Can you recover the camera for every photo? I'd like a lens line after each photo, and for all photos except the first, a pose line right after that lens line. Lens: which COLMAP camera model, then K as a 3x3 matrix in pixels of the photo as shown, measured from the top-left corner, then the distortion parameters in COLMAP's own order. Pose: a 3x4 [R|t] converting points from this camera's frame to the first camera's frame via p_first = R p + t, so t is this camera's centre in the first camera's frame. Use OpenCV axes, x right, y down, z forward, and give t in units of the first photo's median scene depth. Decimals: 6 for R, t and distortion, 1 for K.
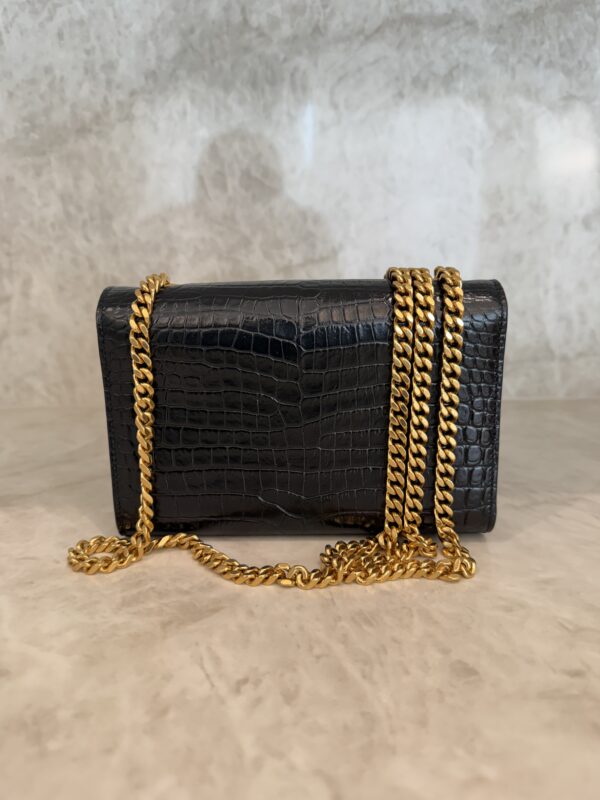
lens RADIAL K [[593.8, 0, 299.0], [0, 593.8, 405.2], [0, 0, 1]] dist [-0.040625, 0.002193]
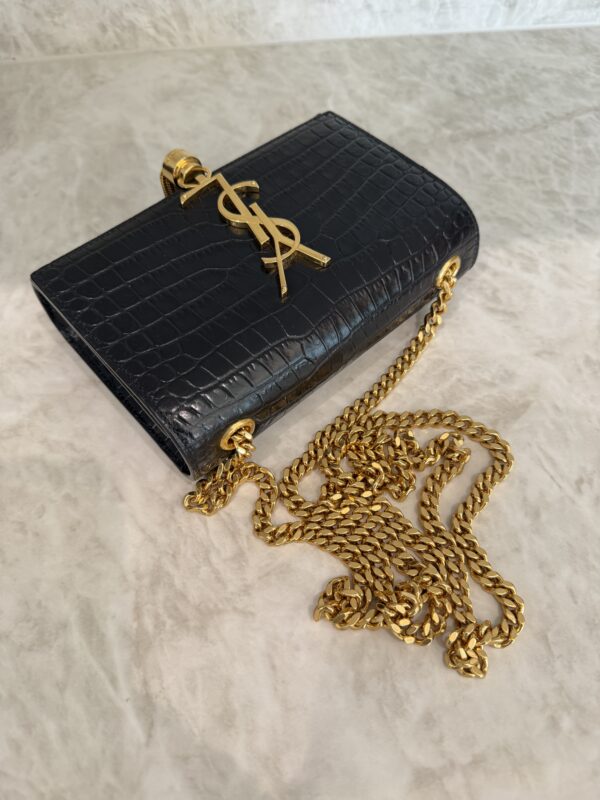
lens RADIAL K [[593.8, 0, 286.5], [0, 593.8, 404.7], [0, 0, 1]] dist [-0.040625, 0.002193]
pose [[0.998614, -0.047548, 0.022552, -0.552944], [0.016710, 0.692856, 0.720882, -0.447562], [-0.049902, -0.719506, 0.692691, 0.154483]]
